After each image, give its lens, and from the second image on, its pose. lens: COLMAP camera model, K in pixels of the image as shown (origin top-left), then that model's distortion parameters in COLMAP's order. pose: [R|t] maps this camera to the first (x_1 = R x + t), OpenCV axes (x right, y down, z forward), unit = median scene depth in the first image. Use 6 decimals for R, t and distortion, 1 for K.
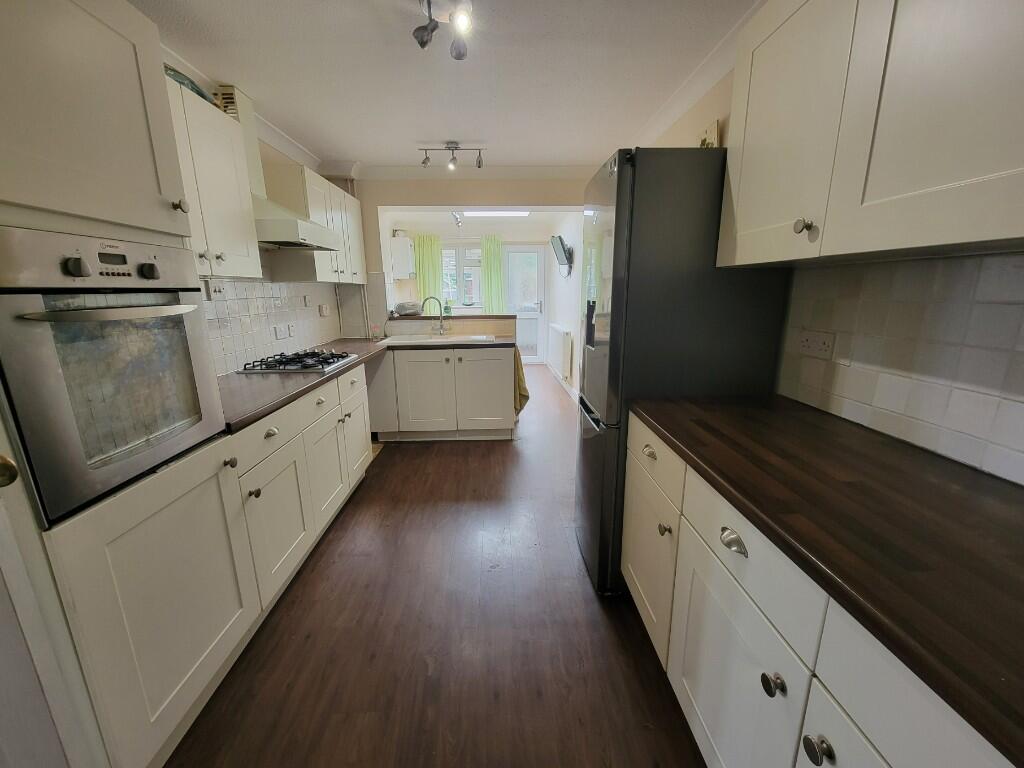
lens RADIAL K [[413.0, 0, 512.5], [0, 413.0, 387.0], [0, 0, 1]] dist [0.001688, 0.000063]
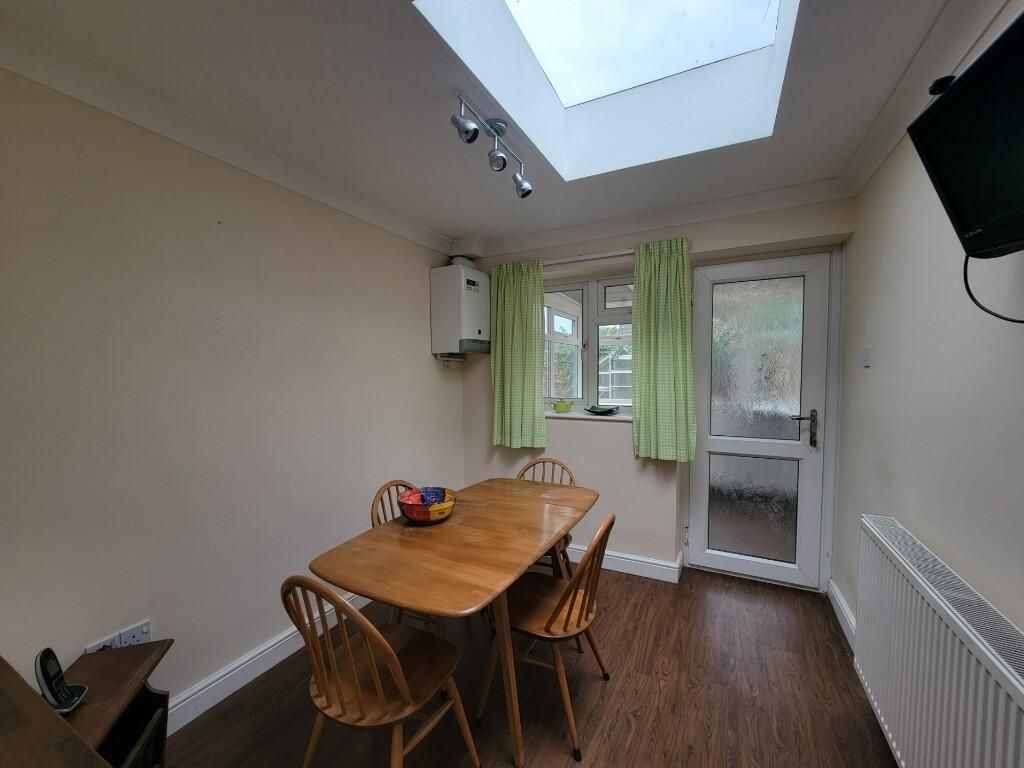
lens RADIAL K [[413.0, 0, 508.4], [0, 413.0, 383.6], [0, 0, 1]] dist [0.001688, 0.000063]
pose [[0.868626, 0.020770, -0.495033, 0.016878], [-0.109433, 0.982489, -0.150798, -0.150581], [0.483232, 0.185160, 0.855688, 0.568305]]
